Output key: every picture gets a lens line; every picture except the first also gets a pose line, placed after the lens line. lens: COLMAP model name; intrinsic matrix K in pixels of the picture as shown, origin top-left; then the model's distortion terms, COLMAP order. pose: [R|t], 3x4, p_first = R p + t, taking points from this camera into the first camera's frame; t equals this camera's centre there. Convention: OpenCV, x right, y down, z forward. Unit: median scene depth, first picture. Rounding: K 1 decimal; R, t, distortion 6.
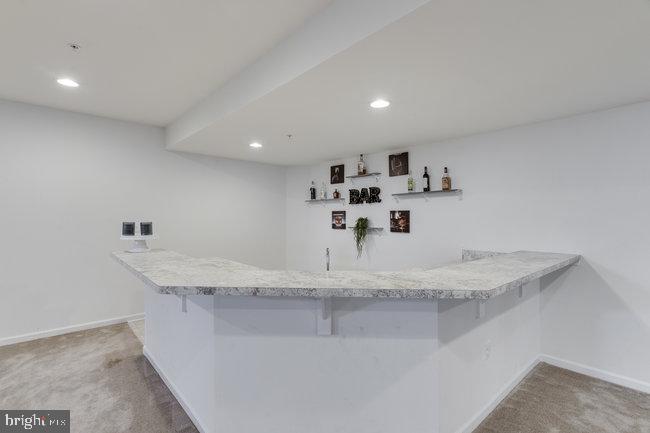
lens RADIAL K [[313.3, 0, 324.0], [0, 313.3, 212.5], [0, 0, 1]] dist [0.003981, 0.000559]
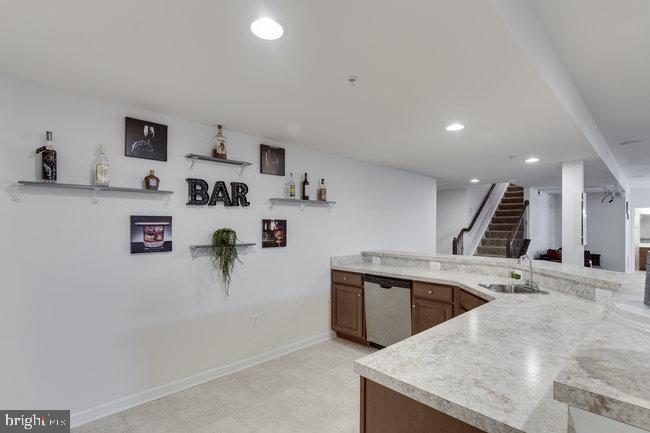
lens RADIAL K [[314.9, 0, 324.8], [0, 314.9, 227.4], [0, 0, 1]] dist [0.002871, 0.000474]
pose [[-0.042368, -0.009253, 0.999059, -0.519009], [-0.019255, 0.999779, 0.008443, 0.004362], [-0.998917, -0.018879, -0.042537, 0.846520]]
